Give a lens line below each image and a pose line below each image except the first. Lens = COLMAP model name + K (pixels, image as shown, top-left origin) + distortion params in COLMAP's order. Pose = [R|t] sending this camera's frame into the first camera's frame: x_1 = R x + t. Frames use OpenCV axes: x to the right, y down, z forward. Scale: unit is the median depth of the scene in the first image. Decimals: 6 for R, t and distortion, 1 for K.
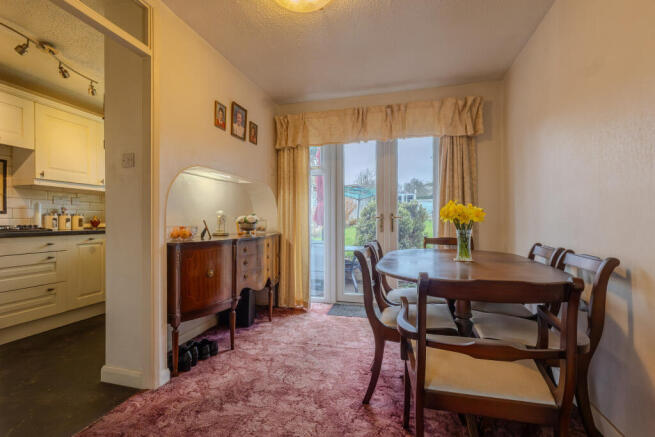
lens RADIAL K [[318.5, 0, 327.9], [0, 318.5, 220.4], [0, 0, 1]] dist [0.000185, 0.000176]
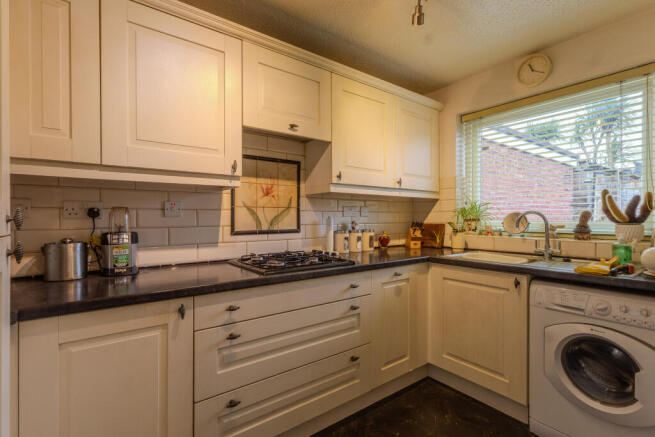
lens RADIAL K [[318.5, 0, 326.9], [0, 318.5, 218.4], [0, 0, 1]] dist [0.000185, 0.000176]
pose [[0.791401, 0.004064, -0.611284, -0.485225], [-0.002957, 0.999992, 0.002820, -0.055170], [0.611290, -0.000424, 0.791407, 0.430306]]
